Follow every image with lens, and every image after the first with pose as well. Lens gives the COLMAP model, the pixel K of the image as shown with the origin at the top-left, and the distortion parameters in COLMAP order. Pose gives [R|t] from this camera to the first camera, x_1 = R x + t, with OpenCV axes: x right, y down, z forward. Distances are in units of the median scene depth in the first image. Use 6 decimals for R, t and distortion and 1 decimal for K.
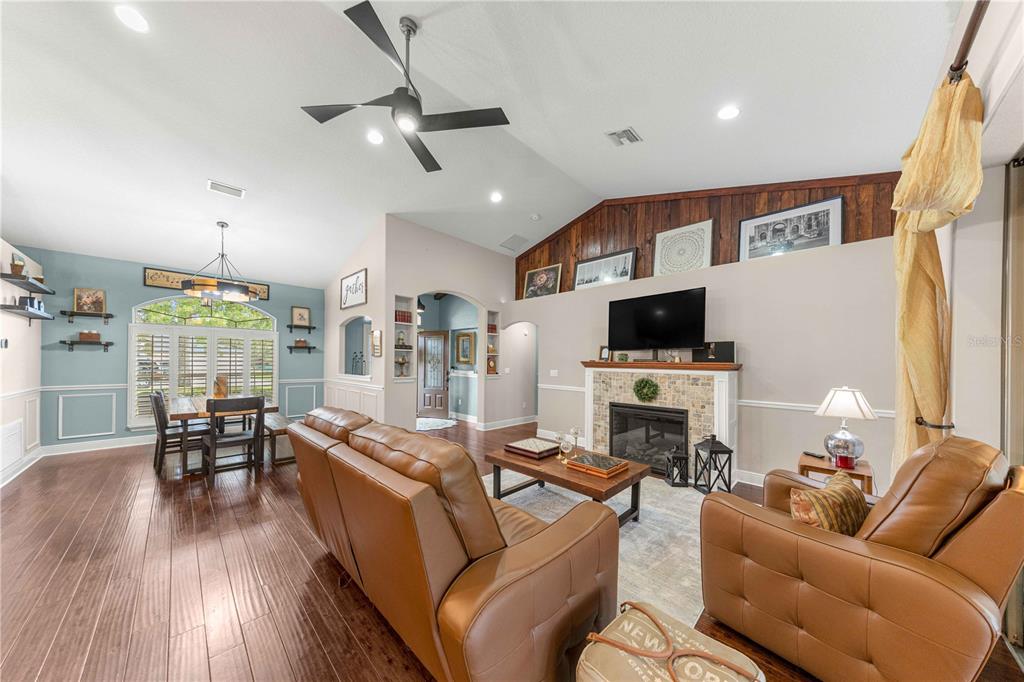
lens RADIAL K [[331.9, 0, 512.3], [0, 331.9, 363.1], [0, 0, 1]] dist [-0.000526, -0.000116]
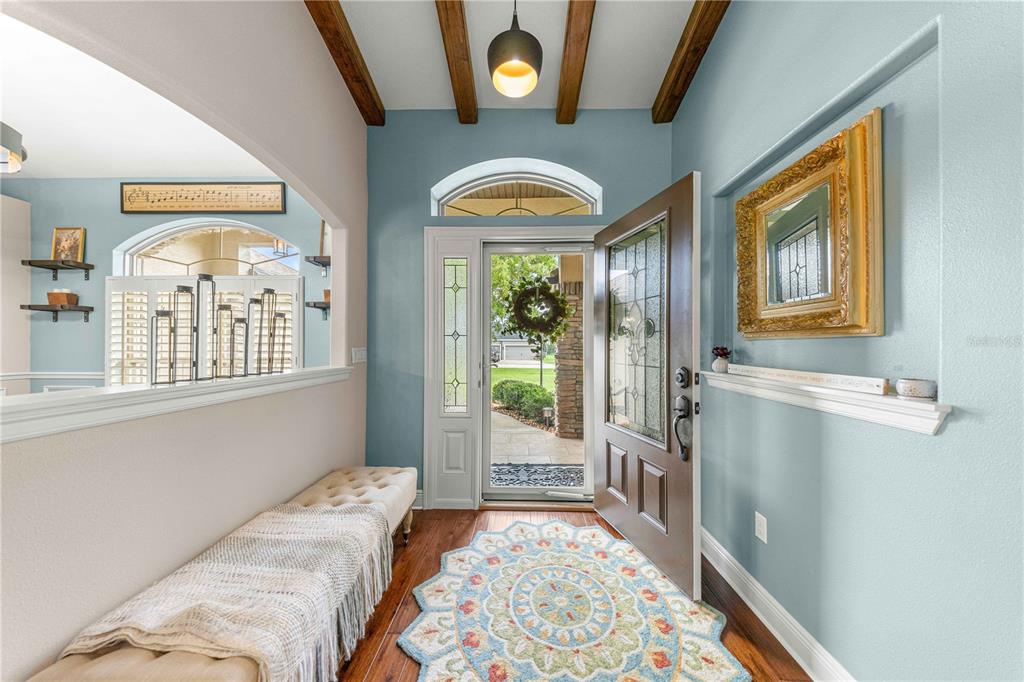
lens RADIAL K [[327.7, 0, 512.0], [0, 327.7, 341.0], [0, 0, 1]] dist [-0.000073, -0.000019]
pose [[0.689226, -0.010163, -0.724475, -0.070572], [0.000130, 0.999903, -0.013903, 0.005326], [0.724546, 0.009488, 0.689161, 0.452274]]
